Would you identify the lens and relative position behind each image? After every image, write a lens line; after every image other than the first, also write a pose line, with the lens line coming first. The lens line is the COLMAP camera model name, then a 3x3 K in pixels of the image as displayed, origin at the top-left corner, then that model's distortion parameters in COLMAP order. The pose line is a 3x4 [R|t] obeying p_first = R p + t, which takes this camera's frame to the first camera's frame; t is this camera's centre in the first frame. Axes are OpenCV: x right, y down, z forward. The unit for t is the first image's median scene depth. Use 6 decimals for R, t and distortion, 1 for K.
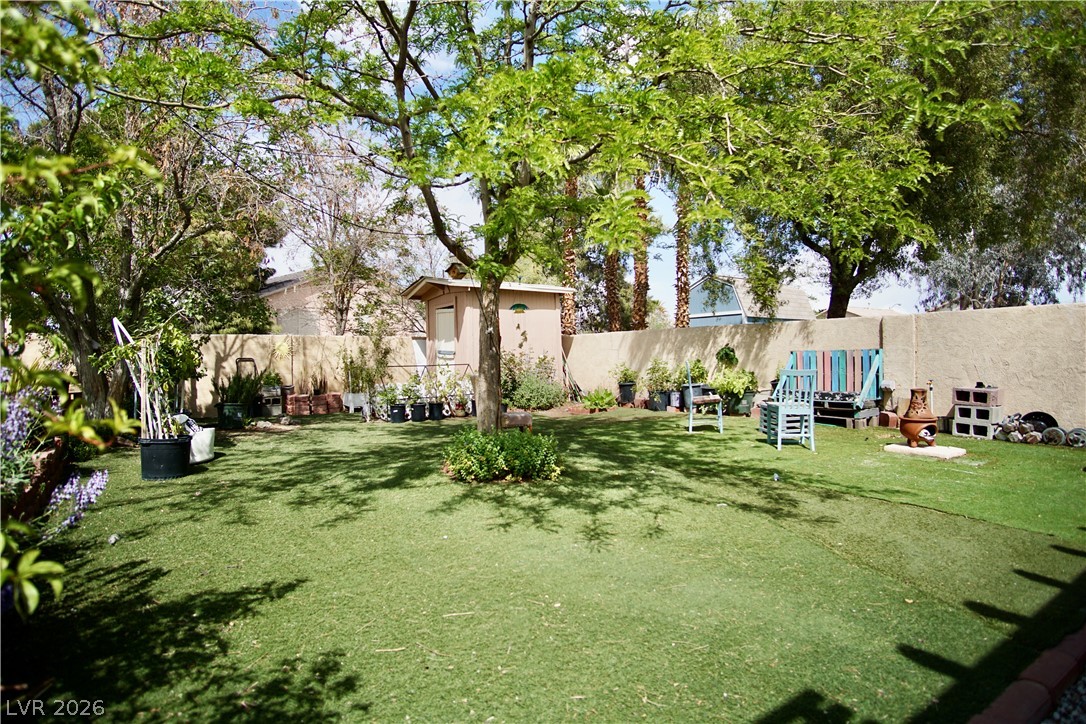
lens RADIAL K [[580.7, 0, 539.5], [0, 580.7, 361.9], [0, 0, 1]] dist [-0.033525, 0.008524]
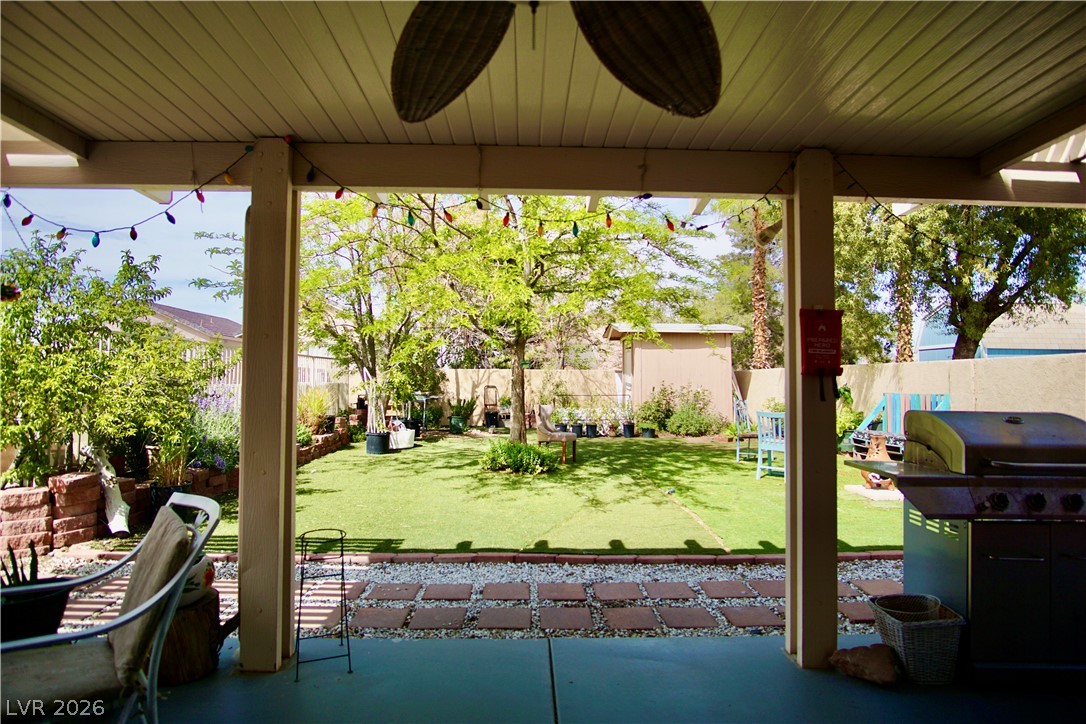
lens RADIAL K [[580.7, 0, 542.2], [0, 580.7, 365.2], [0, 0, 1]] dist [-0.033525, 0.008524]
pose [[0.833376, 0.003110, -0.552698, 0.437940], [-0.020473, 0.999472, -0.025245, -0.026421], [0.552327, 0.032353, 0.832999, -0.149586]]
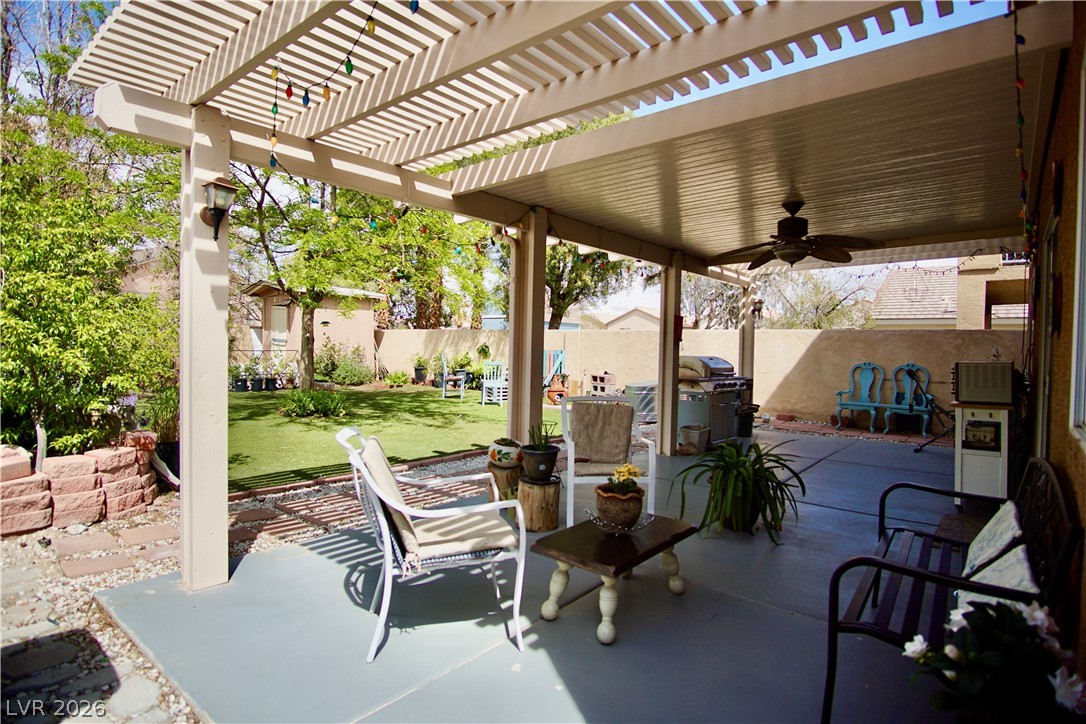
lens RADIAL K [[580.7, 0, 543.5], [0, 580.7, 358.1], [0, 0, 1]] dist [-0.033525, 0.008524]
pose [[0.962496, 0.027816, 0.269867, 0.069636], [-0.032588, 0.999381, 0.013217, -0.015616], [-0.269332, -0.021516, 0.962807, -0.465895]]
